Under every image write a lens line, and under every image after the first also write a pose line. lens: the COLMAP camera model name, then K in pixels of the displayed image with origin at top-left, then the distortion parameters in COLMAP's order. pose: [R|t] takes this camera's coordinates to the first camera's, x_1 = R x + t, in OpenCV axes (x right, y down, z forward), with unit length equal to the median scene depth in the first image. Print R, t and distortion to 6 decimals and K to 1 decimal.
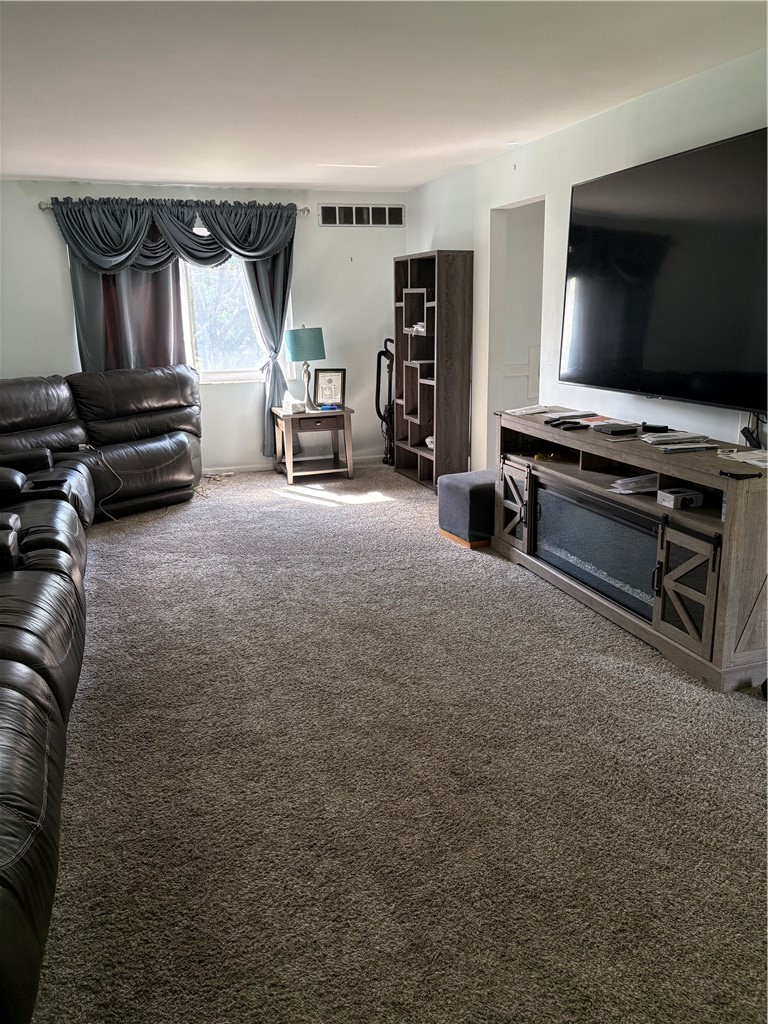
lens RADIAL K [[766.0, 0, 393.1], [0, 766.0, 510.3], [0, 0, 1]] dist [0.004207, 0.003946]
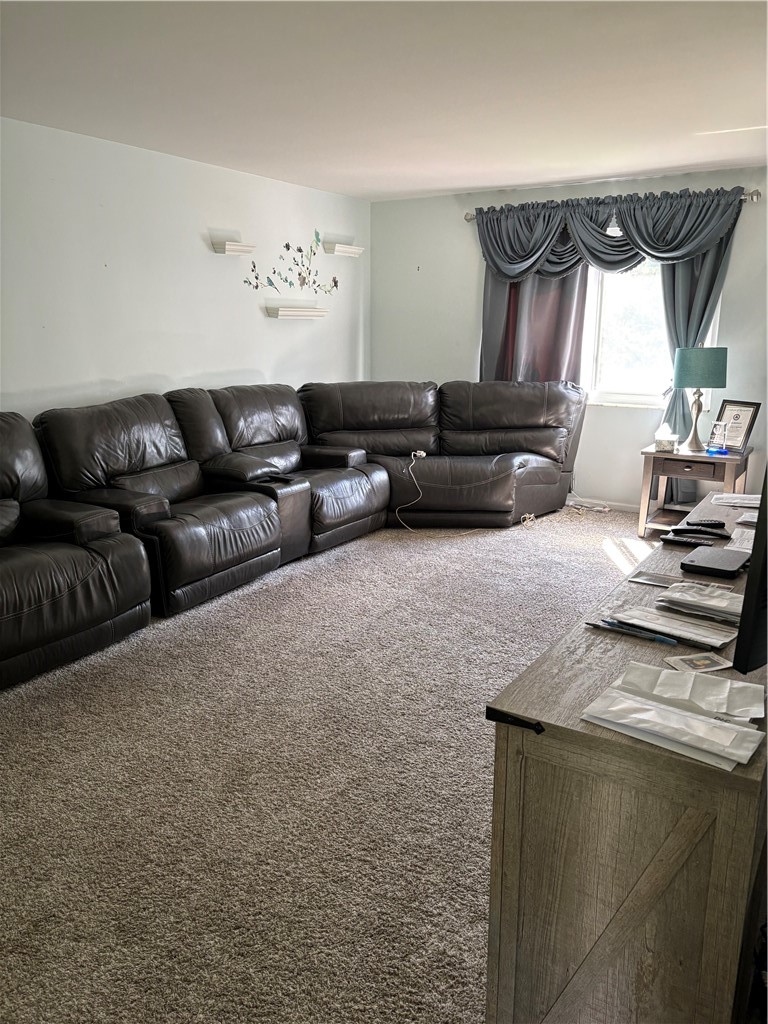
lens RADIAL K [[766.0, 0, 386.3], [0, 766.0, 514.0], [0, 0, 1]] dist [0.004207, 0.003946]
pose [[0.643280, 0.205920, -0.737420, 0.292808], [-0.207539, 0.973991, 0.090937, -0.076264], [0.736966, 0.094545, 0.669285, 0.256074]]
